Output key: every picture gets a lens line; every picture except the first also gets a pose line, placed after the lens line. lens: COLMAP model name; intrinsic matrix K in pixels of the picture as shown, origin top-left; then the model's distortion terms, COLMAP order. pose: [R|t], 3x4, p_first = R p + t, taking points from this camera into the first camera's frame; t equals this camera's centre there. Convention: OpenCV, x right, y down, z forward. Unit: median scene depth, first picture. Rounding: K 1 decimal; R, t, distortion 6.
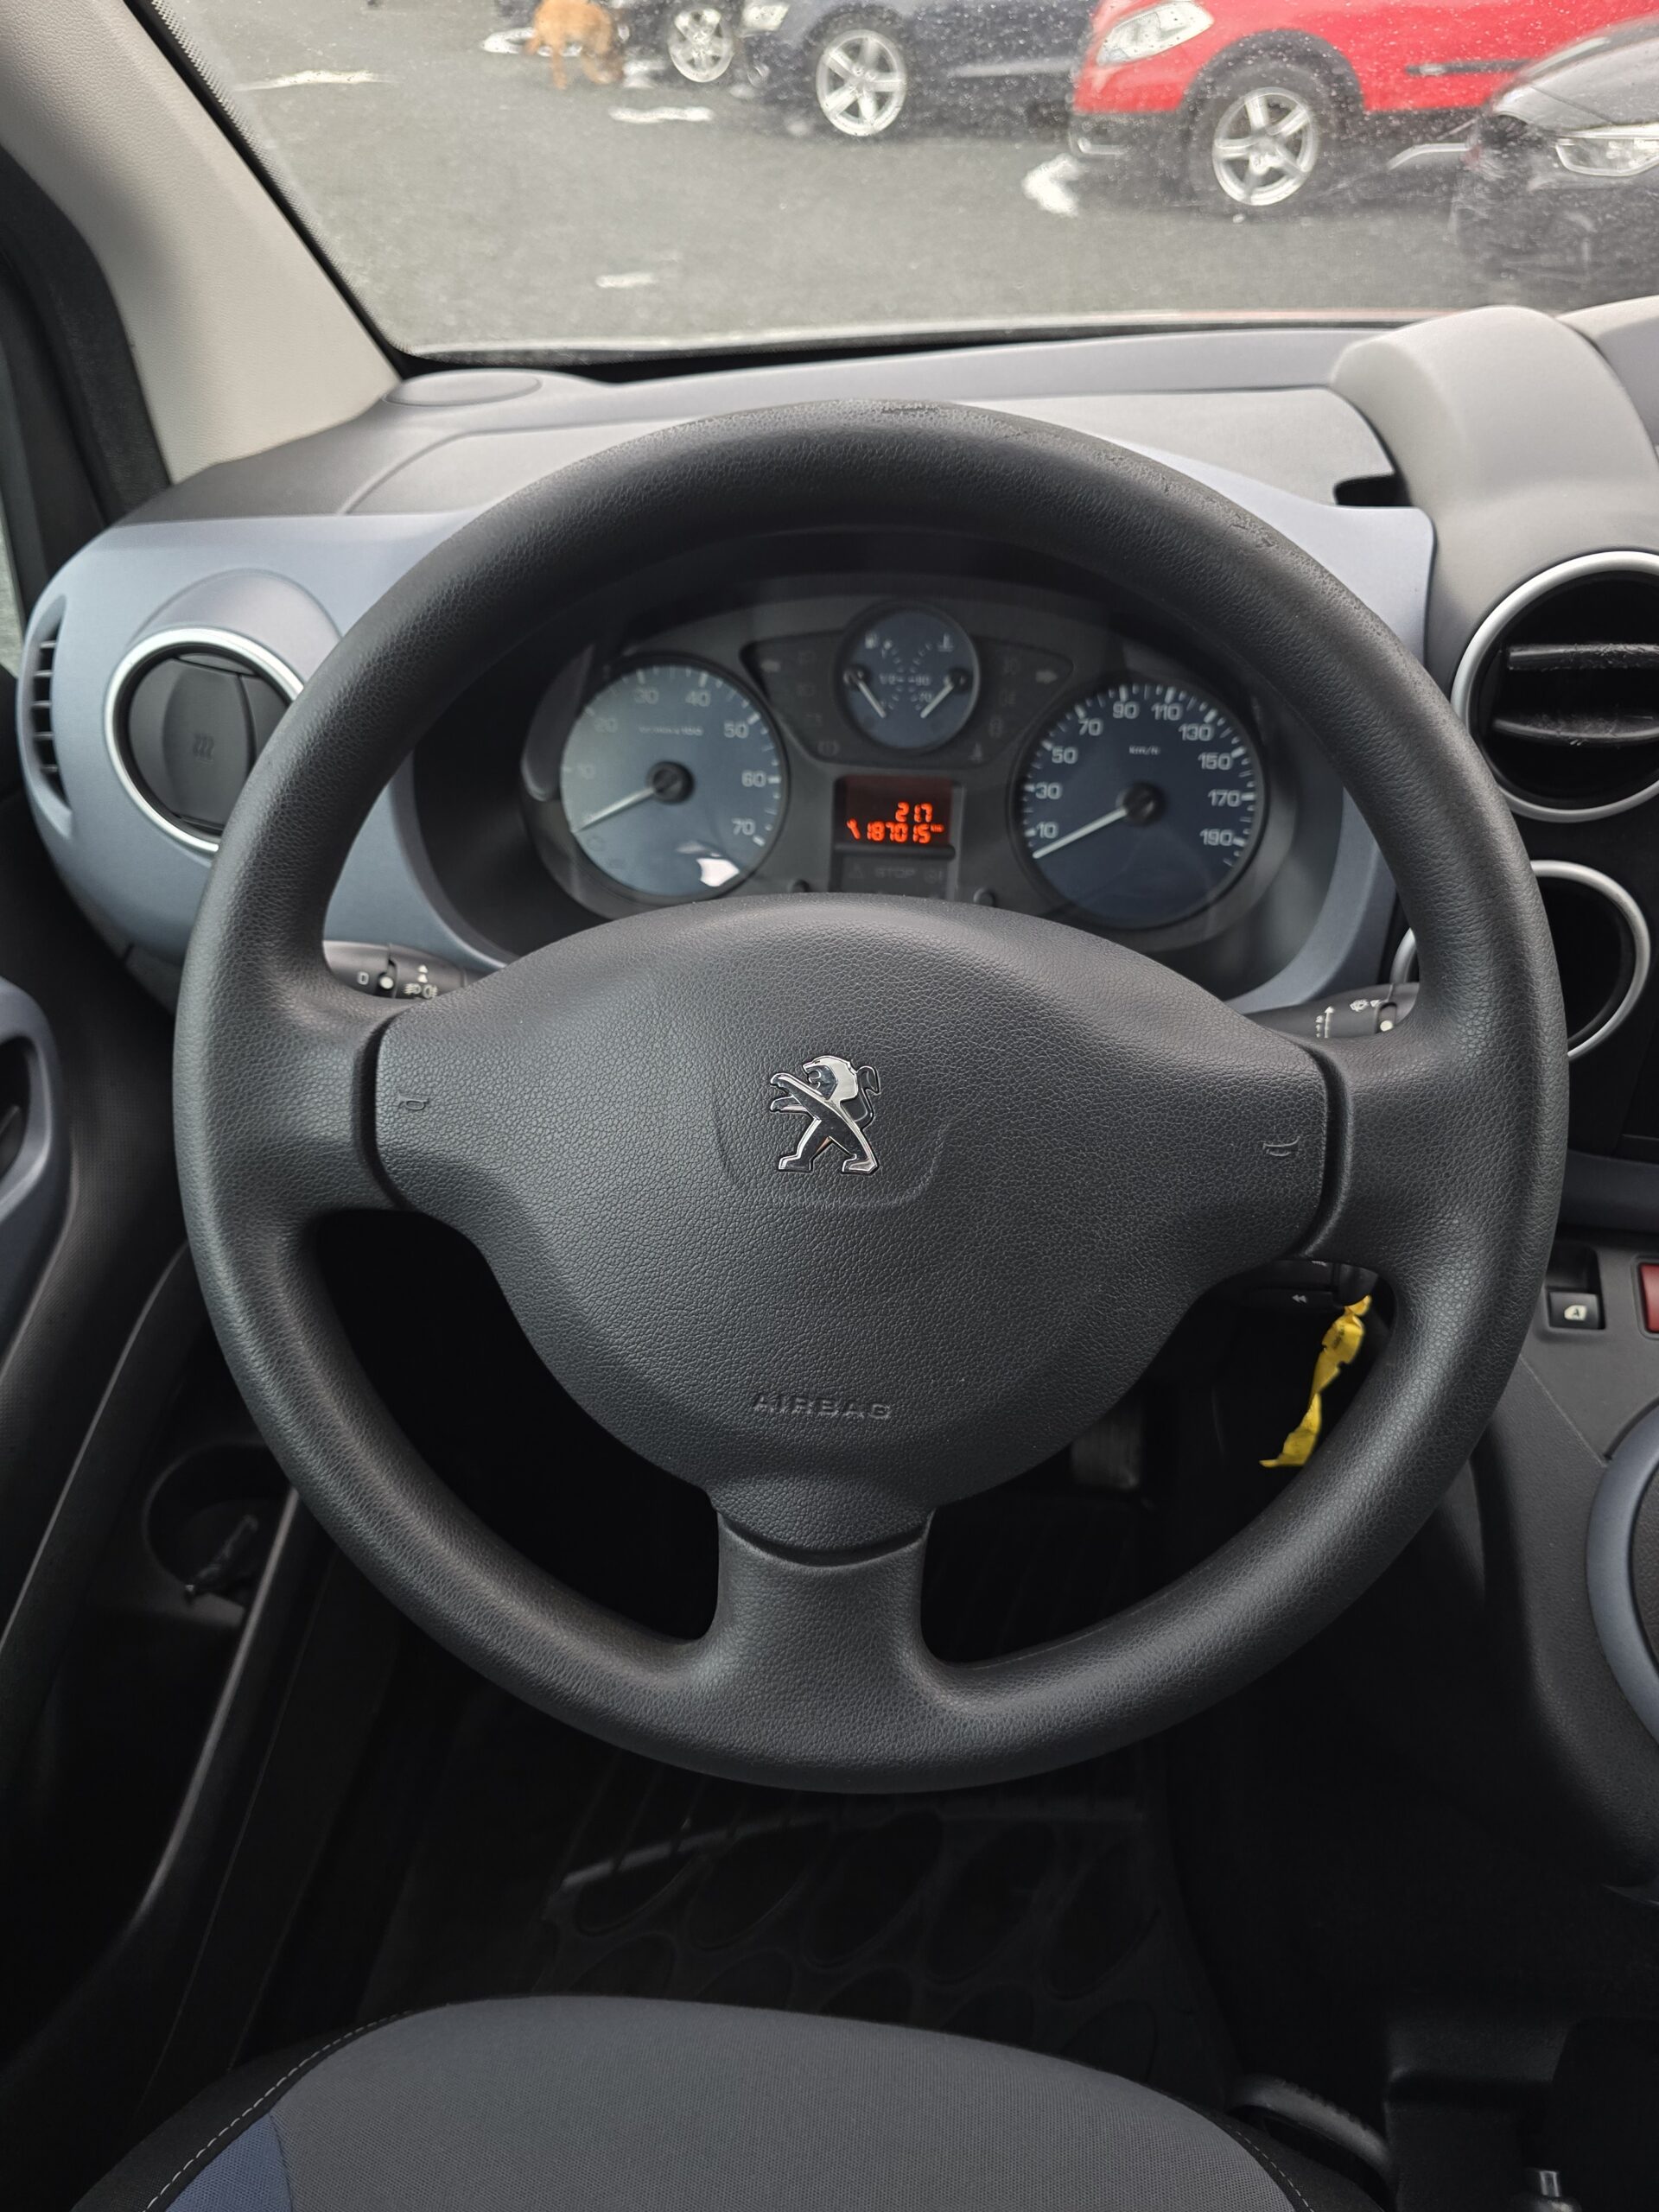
lens RADIAL K [[1487.3, 0, 835.7], [0, 1487.3, 1099.4], [0, 0, 1]] dist [0.040026, -0.034919]
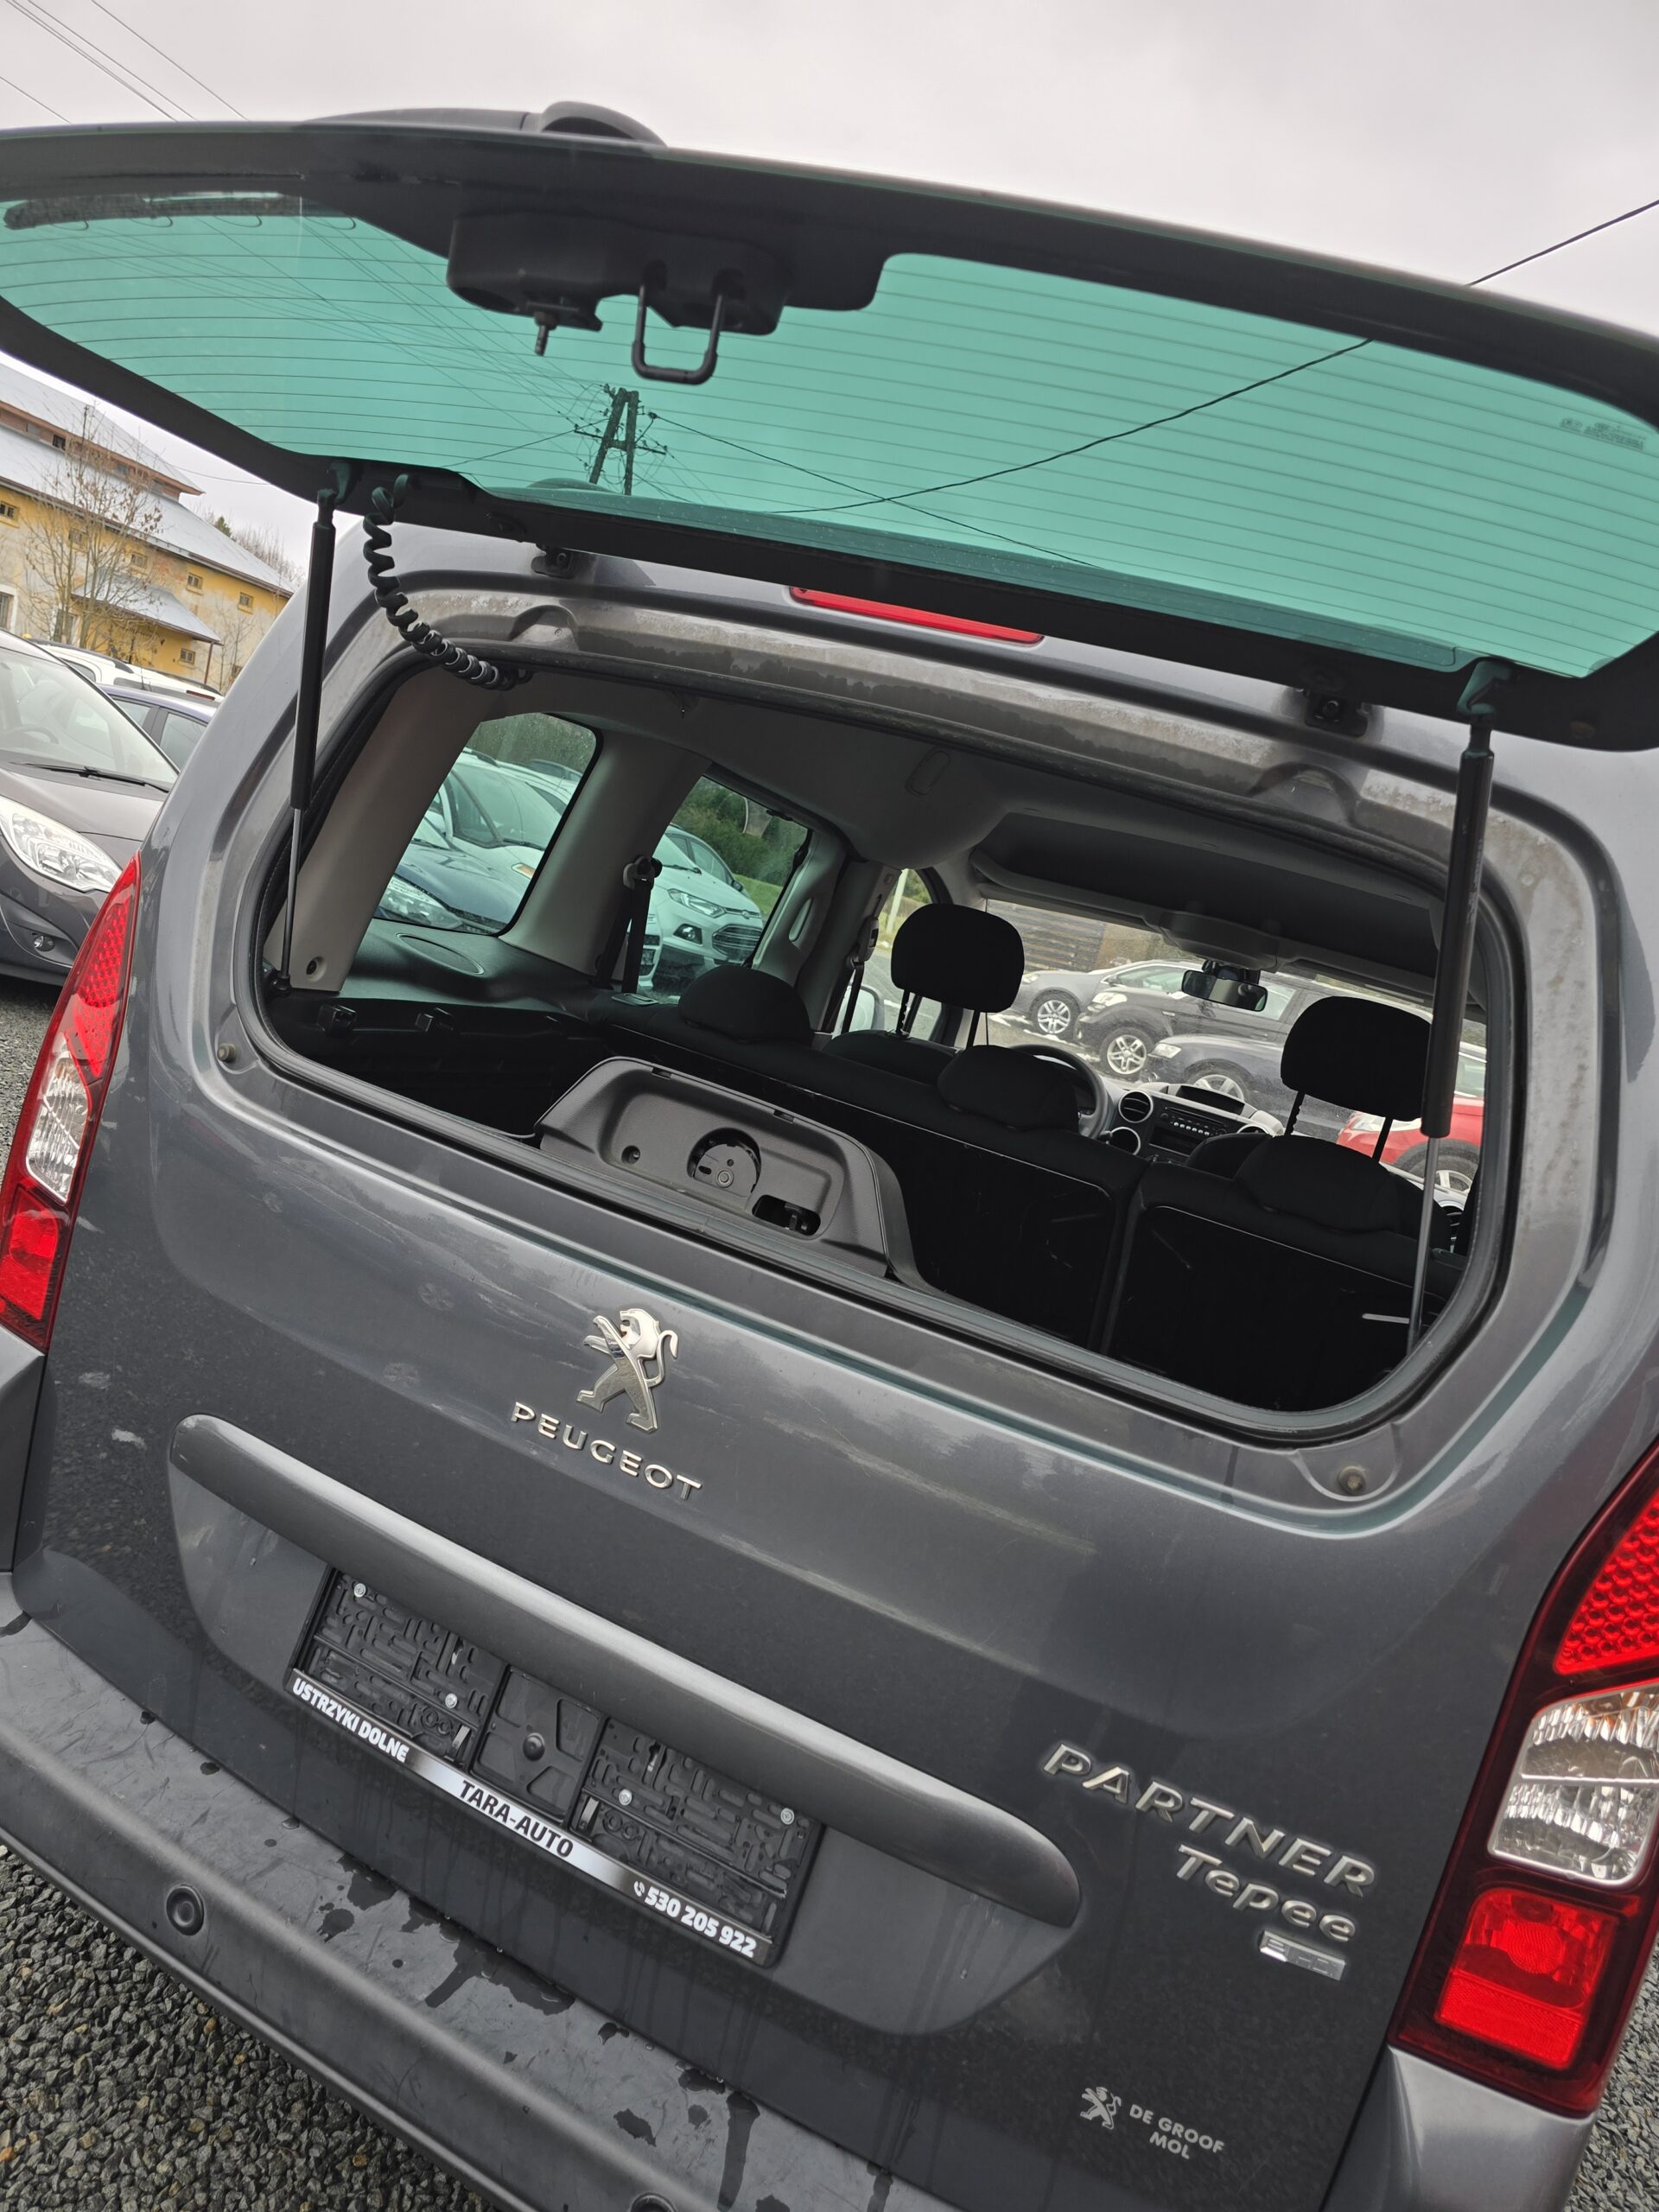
lens RADIAL K [[1538.1, 0, 807.1], [0, 1538.1, 1105.9], [0, 0, 1]] dist [0.031397, -0.010337]
pose [[0.914828, 0.297059, -0.273581, 0.122746], [-0.397440, 0.782424, -0.479431, 0.463824], [0.071637, 0.547329, 0.833846, -0.635582]]
